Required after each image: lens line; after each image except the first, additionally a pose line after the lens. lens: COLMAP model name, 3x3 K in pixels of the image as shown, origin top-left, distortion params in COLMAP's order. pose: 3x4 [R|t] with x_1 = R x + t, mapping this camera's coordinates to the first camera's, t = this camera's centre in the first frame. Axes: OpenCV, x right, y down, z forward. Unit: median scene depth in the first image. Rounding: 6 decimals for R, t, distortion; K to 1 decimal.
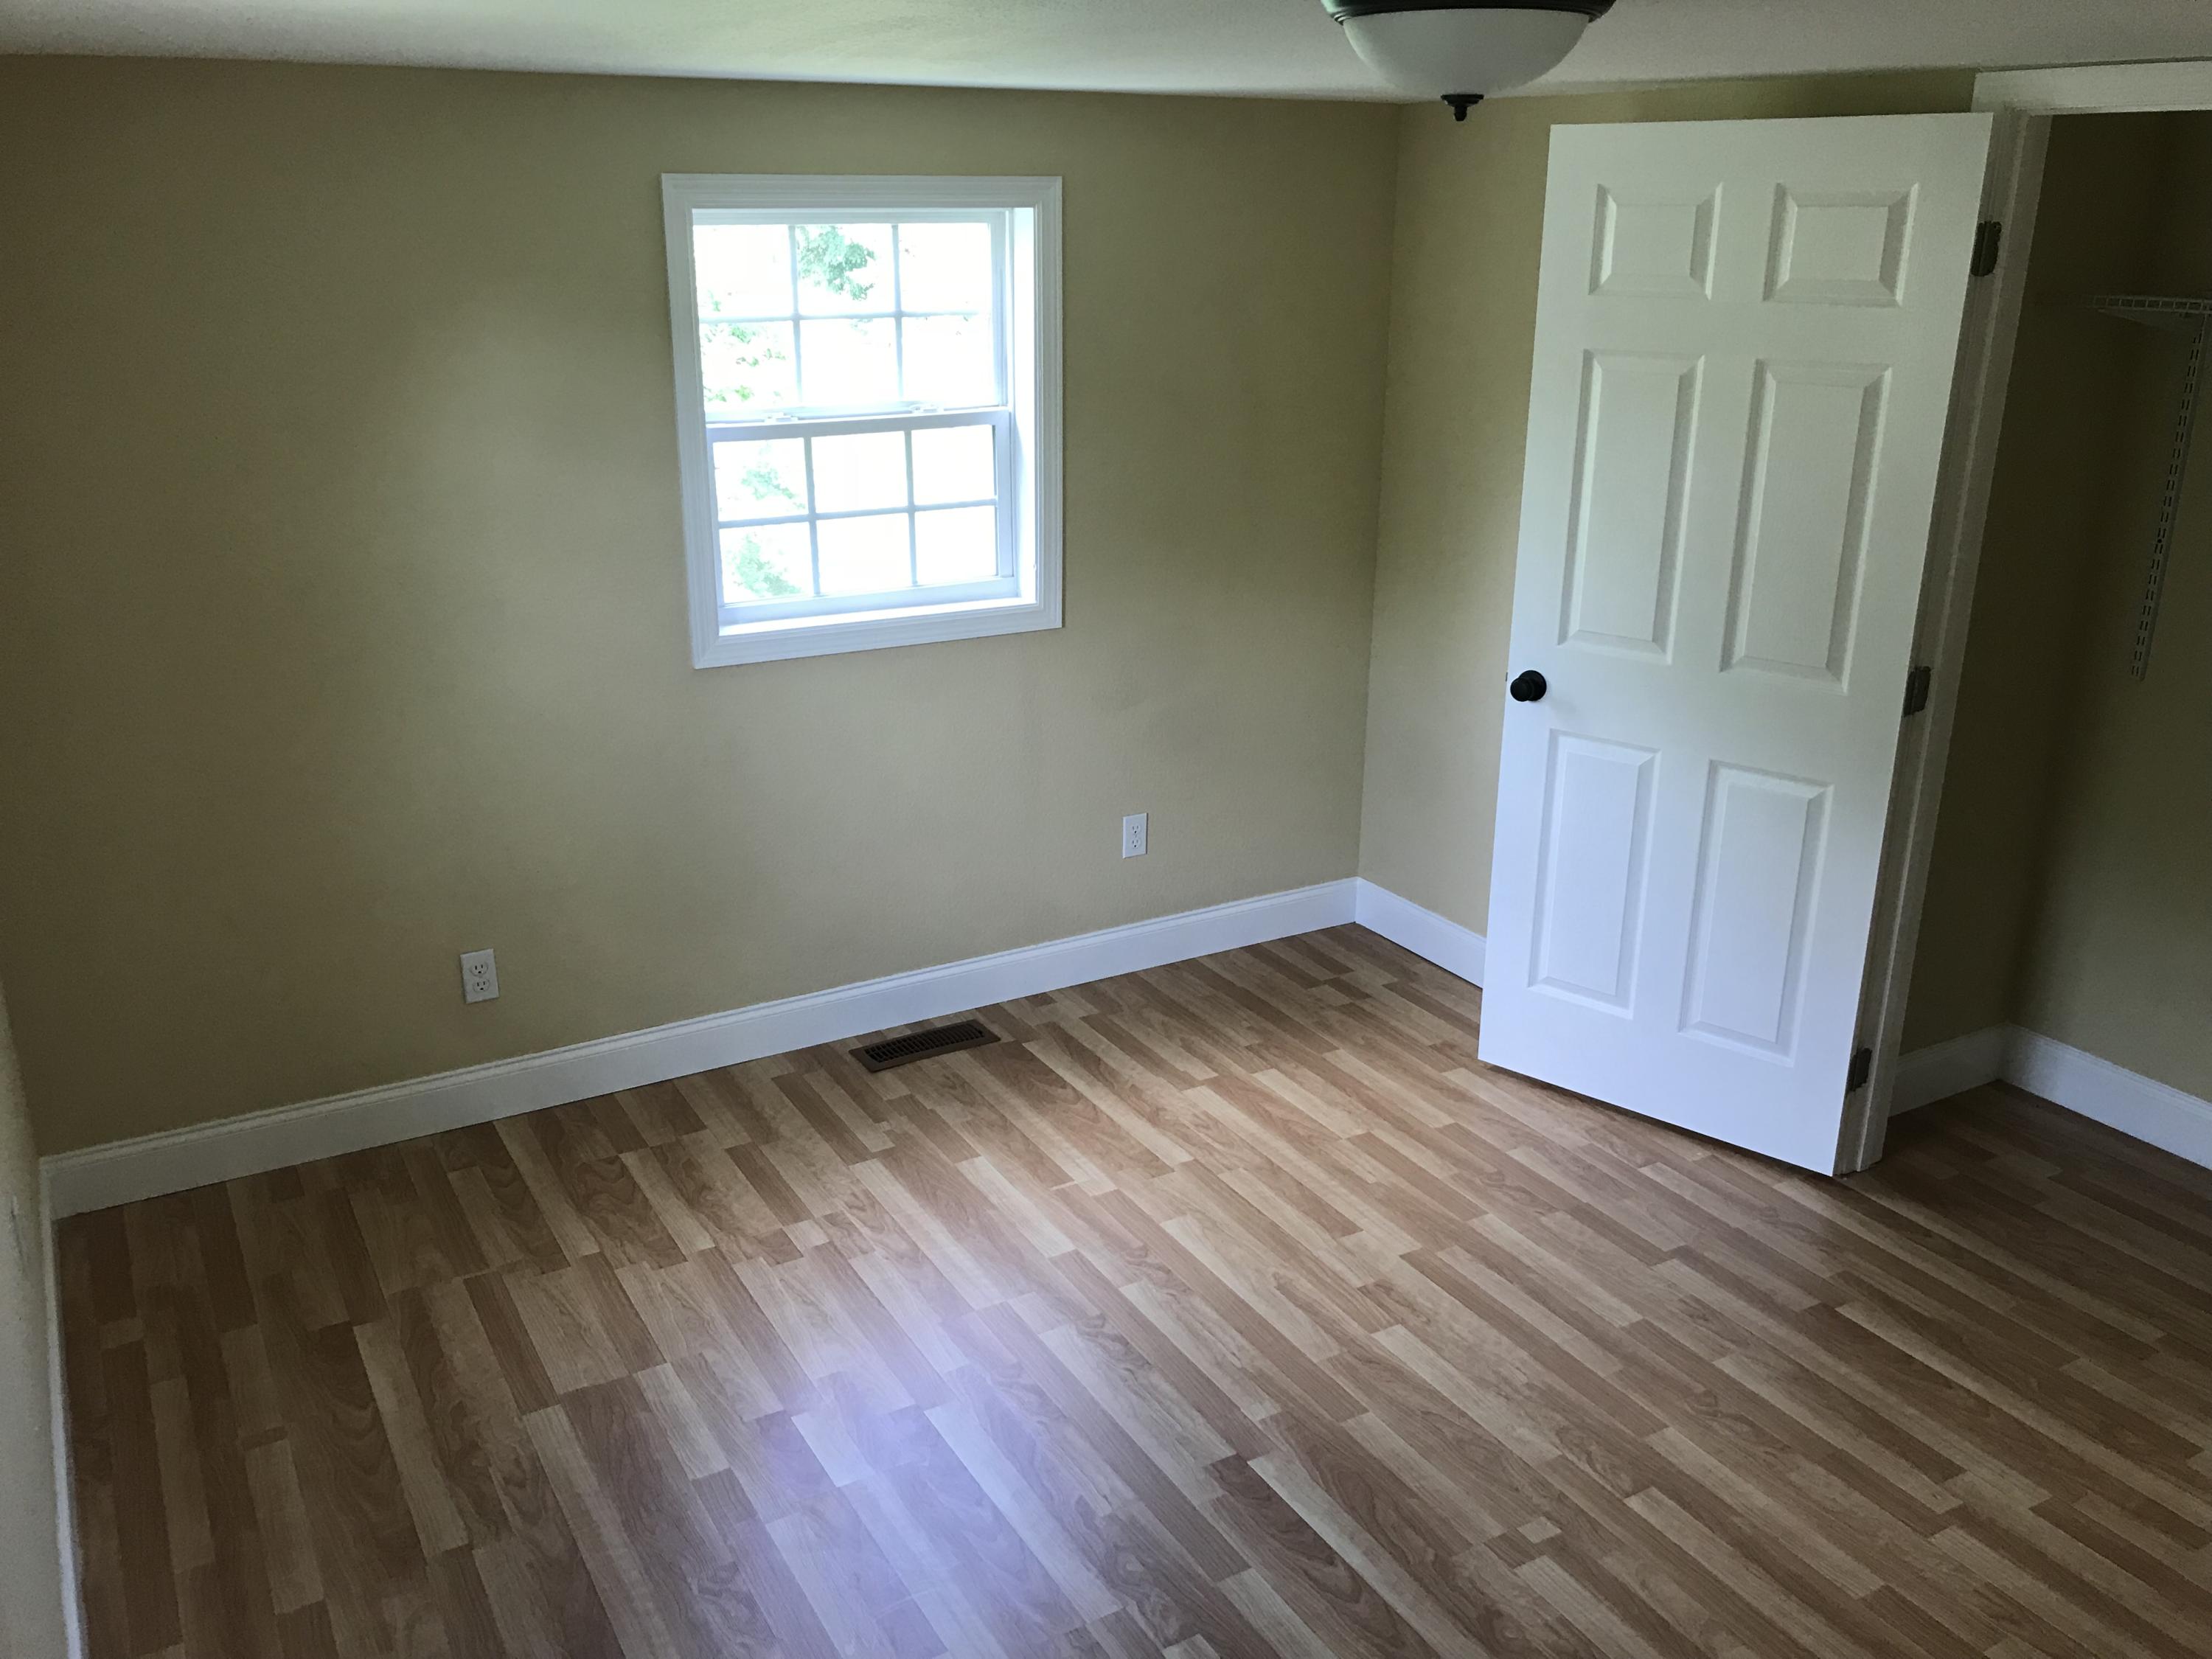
lens RADIAL K [[1830.5, 0, 1089.6], [0, 1830.5, 801.7], [0, 0, 1]] dist [0.069561, -0.081940]
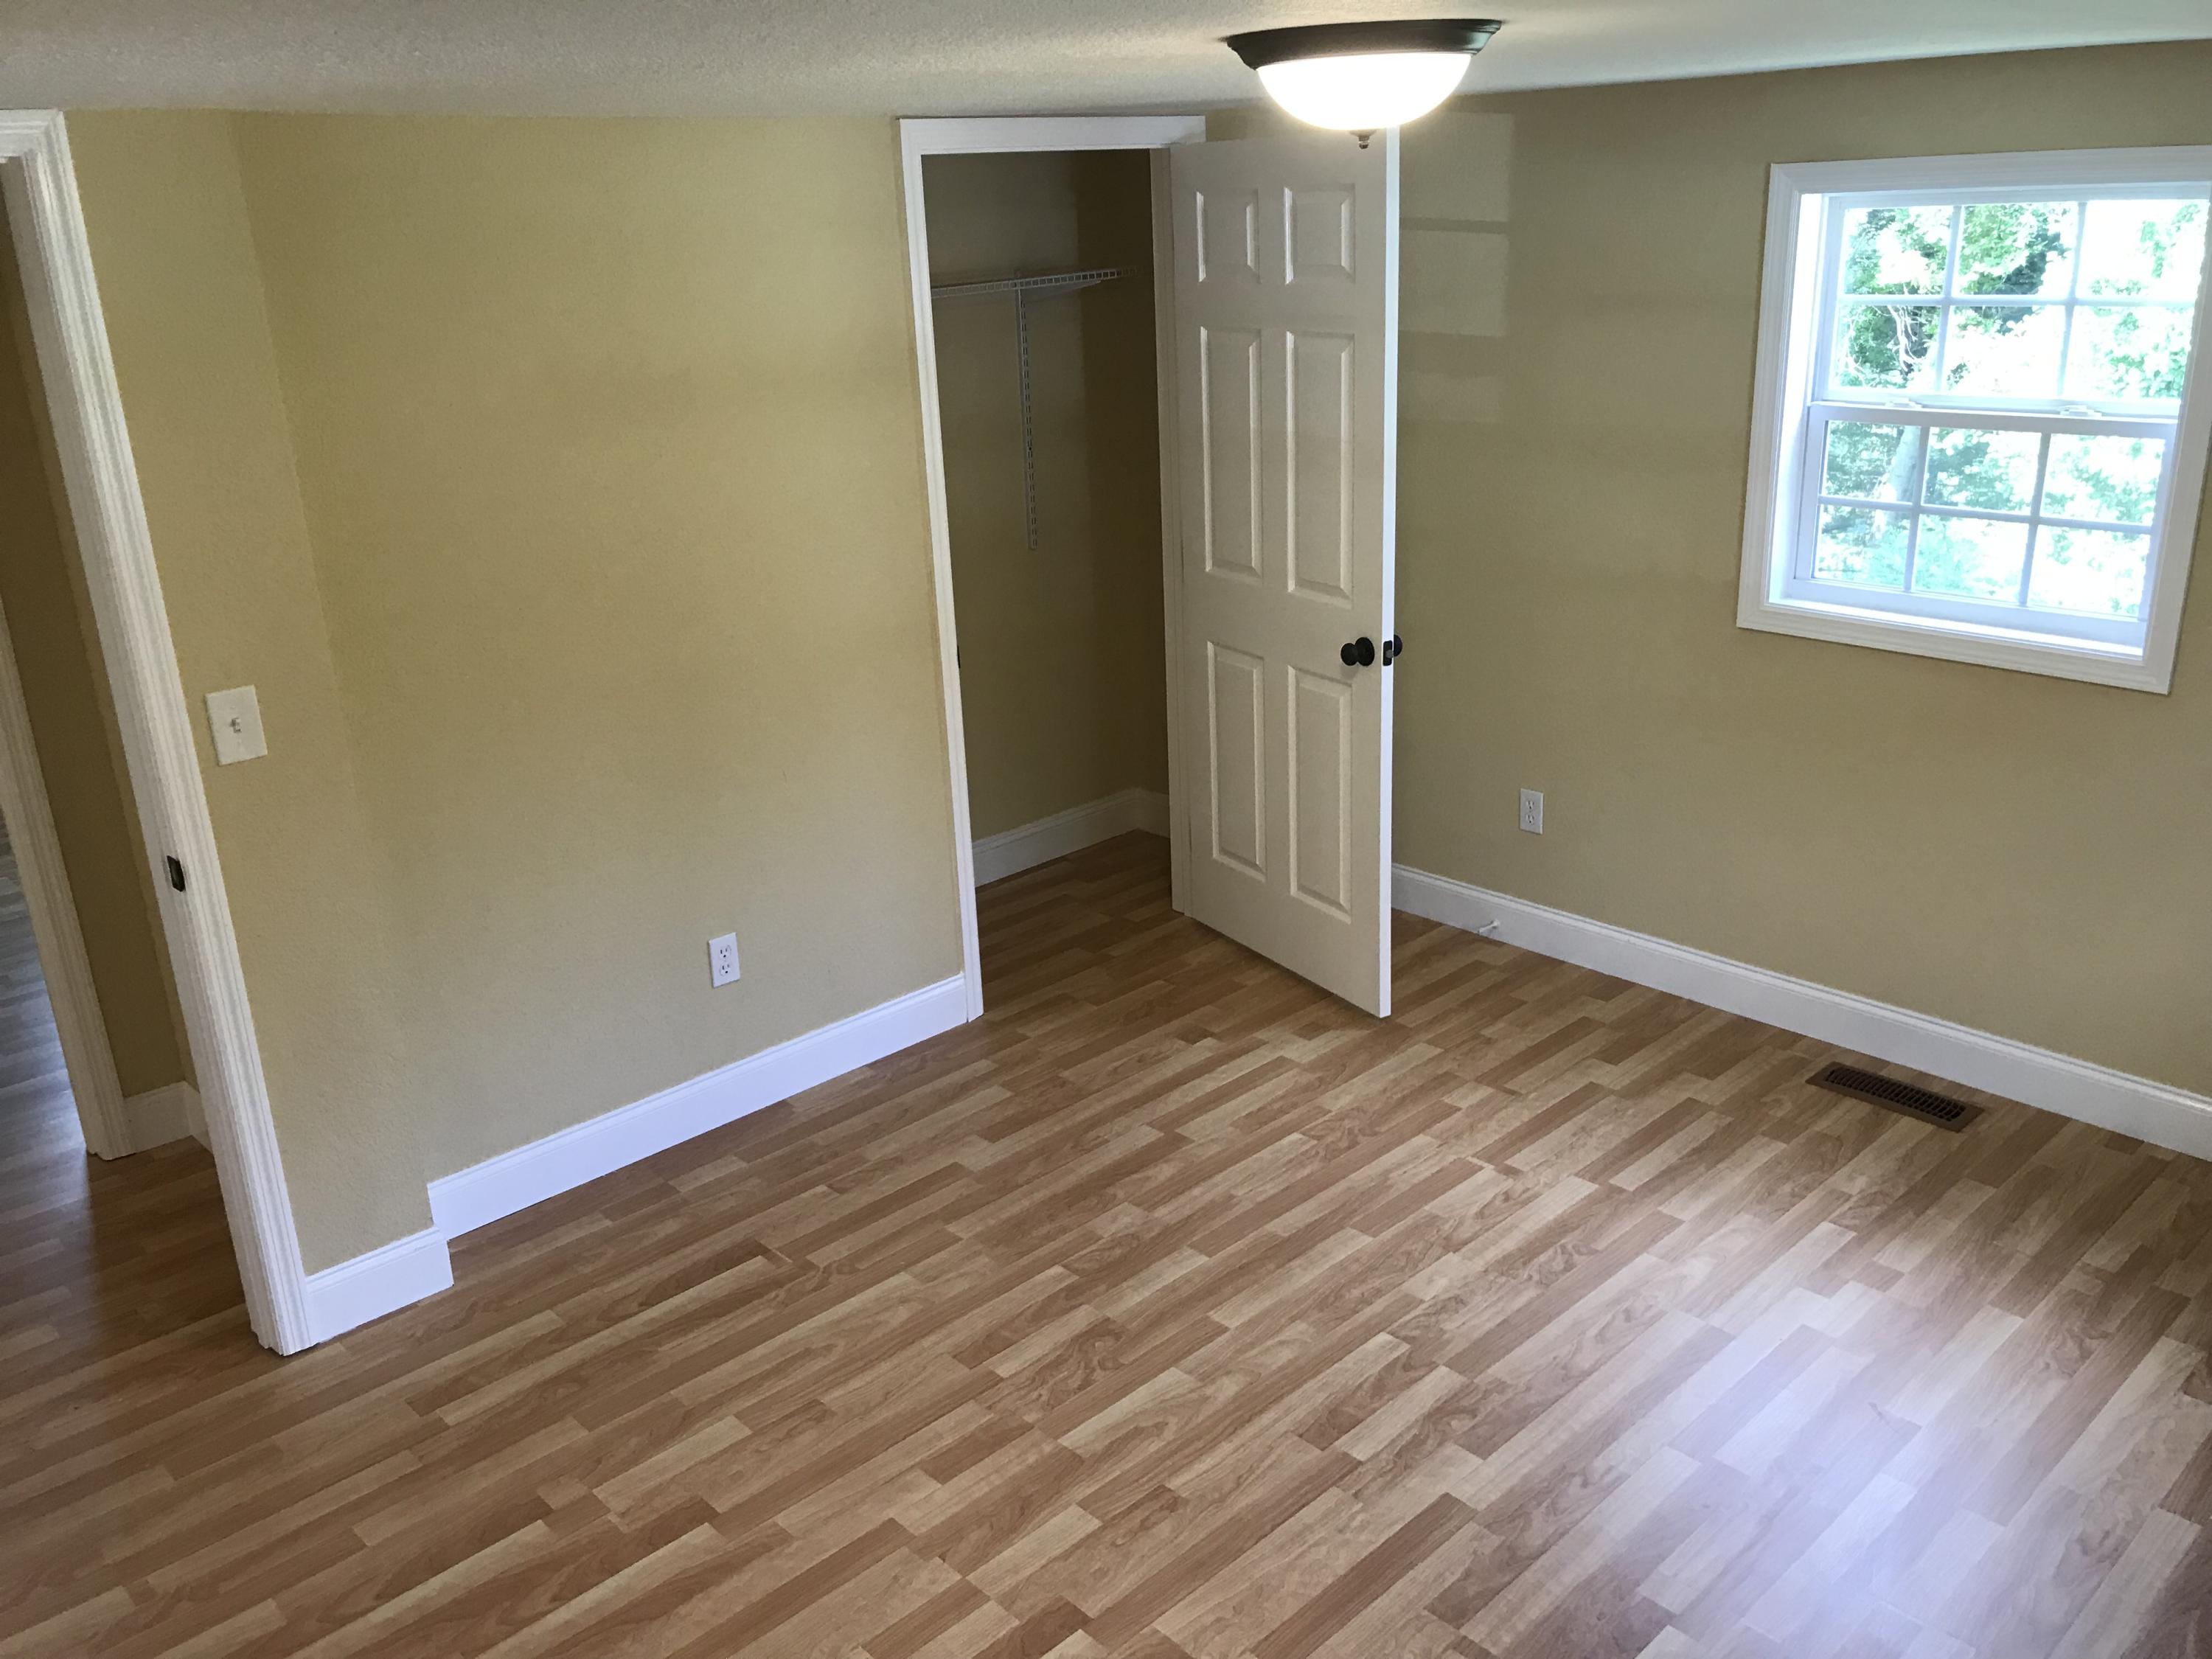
lens RADIAL K [[1830.5, 0, 1089.6], [0, 1830.5, 801.7], [0, 0, 1]] dist [0.069561, -0.081940]
pose [[0.227545, 0.305203, -0.924702, 0.685438], [-0.268654, 0.932433, 0.241646, -0.130286], [0.935974, 0.193440, 0.294165, 0.343706]]
